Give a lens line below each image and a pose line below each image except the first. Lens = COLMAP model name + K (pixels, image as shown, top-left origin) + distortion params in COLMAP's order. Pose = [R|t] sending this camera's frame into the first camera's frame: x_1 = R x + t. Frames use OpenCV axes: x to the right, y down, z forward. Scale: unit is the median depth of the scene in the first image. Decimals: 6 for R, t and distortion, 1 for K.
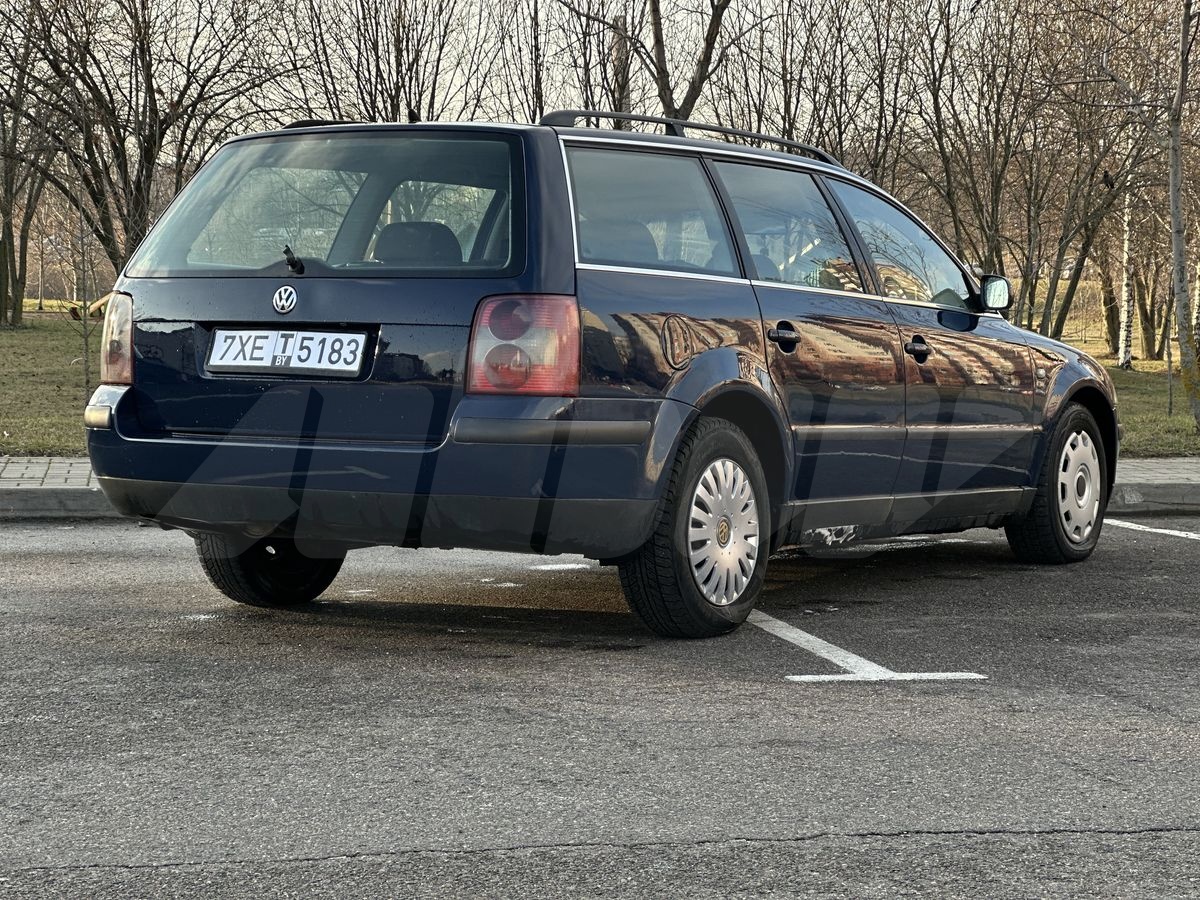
lens RADIAL K [[2677.6, 0, 601.7], [0, 2677.6, 450.5], [0, 0, 1]] dist [0.201838, 0.000000]
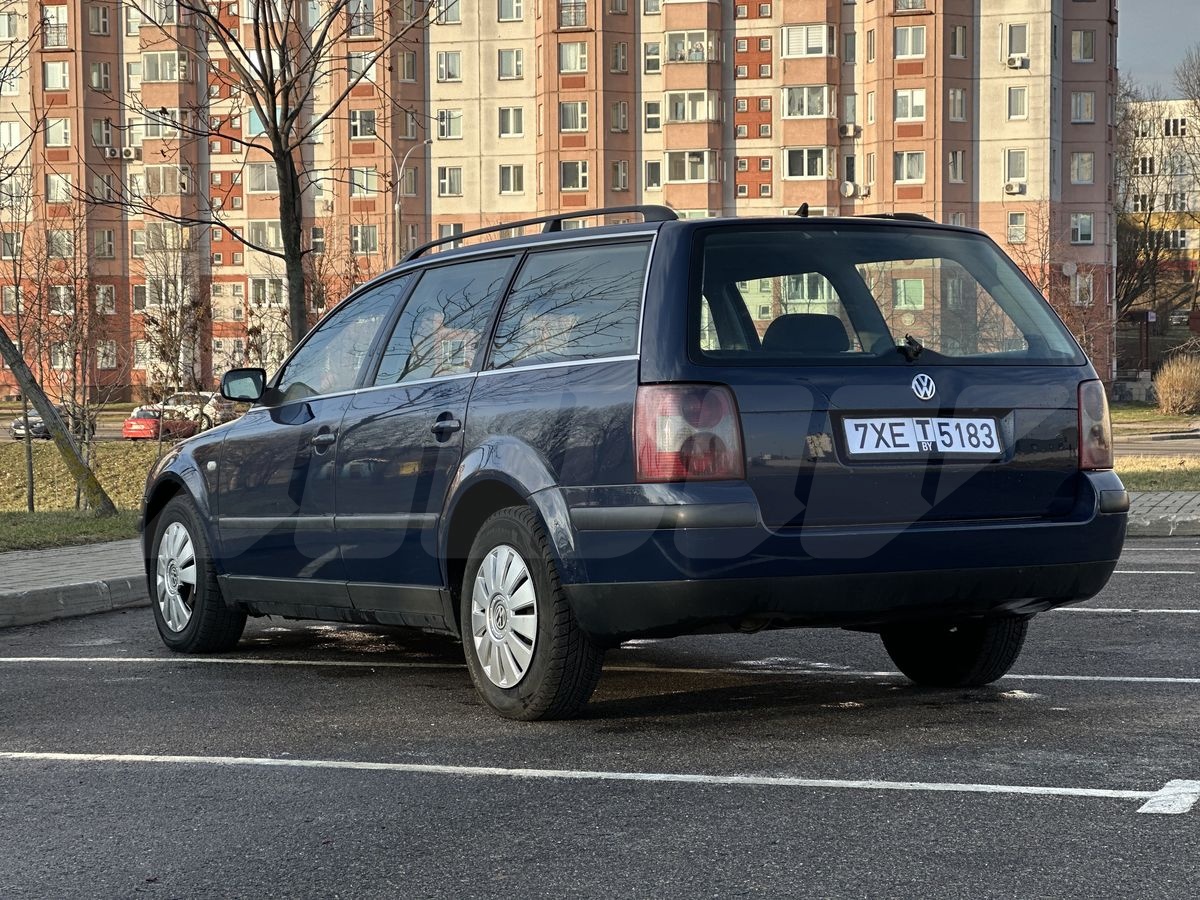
lens RADIAL K [[2677.6, 0, 599.9], [0, 2677.6, 450.6], [0, 0, 1]] dist [0.201838, 0.000000]
pose [[0.470878, -0.032336, 0.881605, -1.082116], [0.051407, 0.998636, 0.009172, -0.047653], [-0.880699, 0.041002, 0.471898, 0.625253]]
